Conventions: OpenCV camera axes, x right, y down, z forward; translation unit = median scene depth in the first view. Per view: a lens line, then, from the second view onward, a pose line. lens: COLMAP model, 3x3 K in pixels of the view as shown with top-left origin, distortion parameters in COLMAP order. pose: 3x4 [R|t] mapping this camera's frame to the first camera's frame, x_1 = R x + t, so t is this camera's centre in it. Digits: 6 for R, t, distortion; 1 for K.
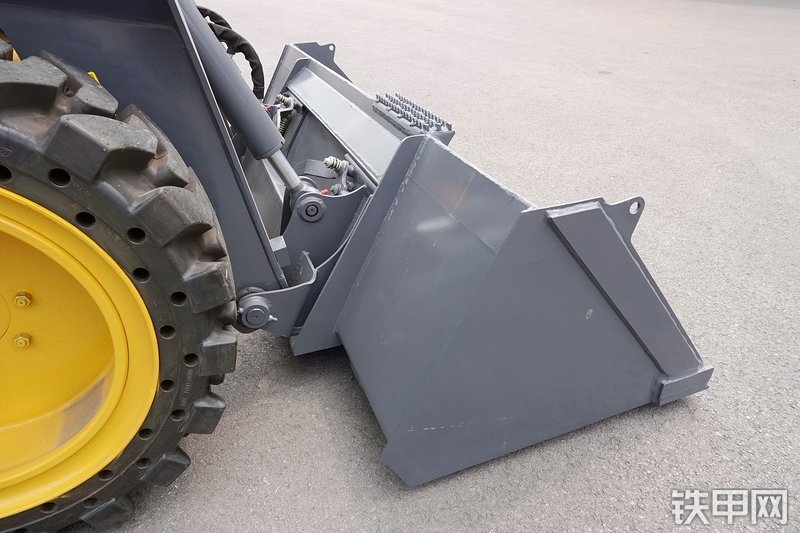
lens RADIAL K [[537.6, 0, 402.5], [0, 537.6, 266.7], [0, 0, 1]] dist [-0.055100, 0.028985]
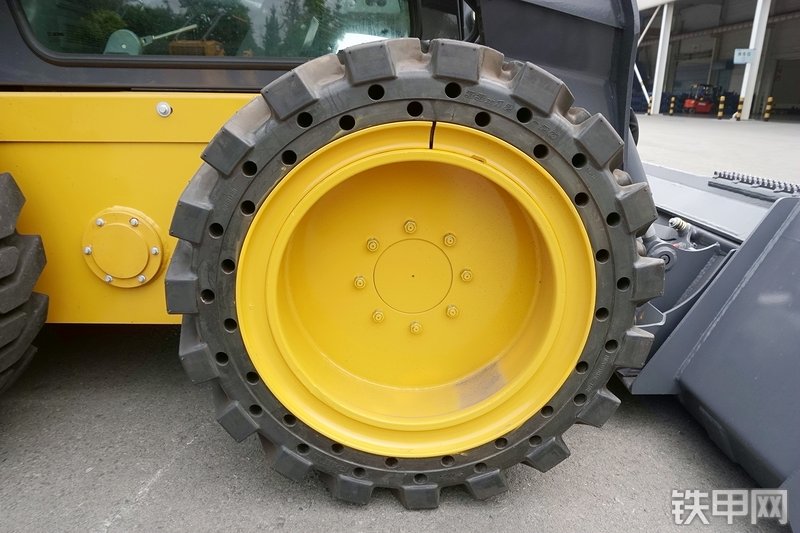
lens RADIAL K [[537.6, 0, 398.9], [0, 537.6, 264.7], [0, 0, 1]] dist [-0.055100, 0.028985]
pose [[0.938764, 0.119250, -0.323268, -0.327803], [-0.189522, 0.962235, -0.195408, 0.215737], [0.287758, 0.244709, 0.925912, -0.133669]]
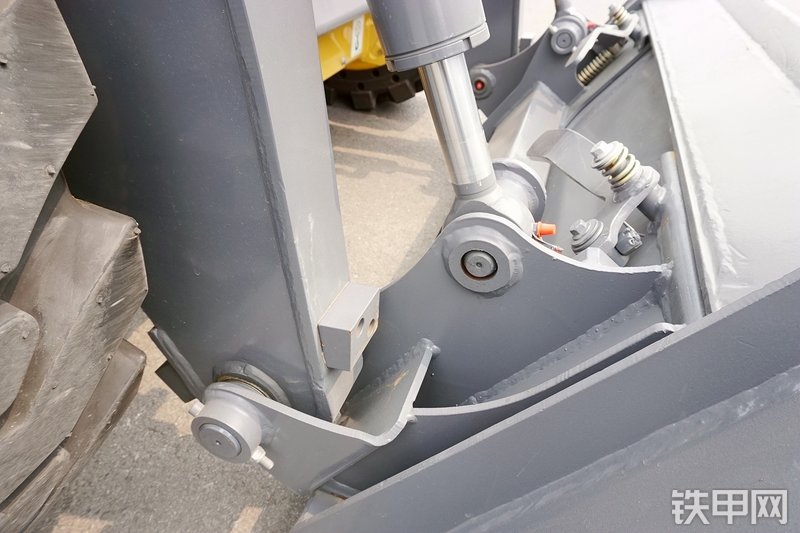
lens RADIAL K [[537.6, 0, 395.4], [0, 537.6, 267.7], [0, 0, 1]] dist [-0.055100, 0.028985]
pose [[0.763507, 0.475115, -0.437405, -0.058184], [-0.430114, 0.879338, 0.204367, -0.153206], [0.481725, 0.032099, 0.875734, 0.677962]]
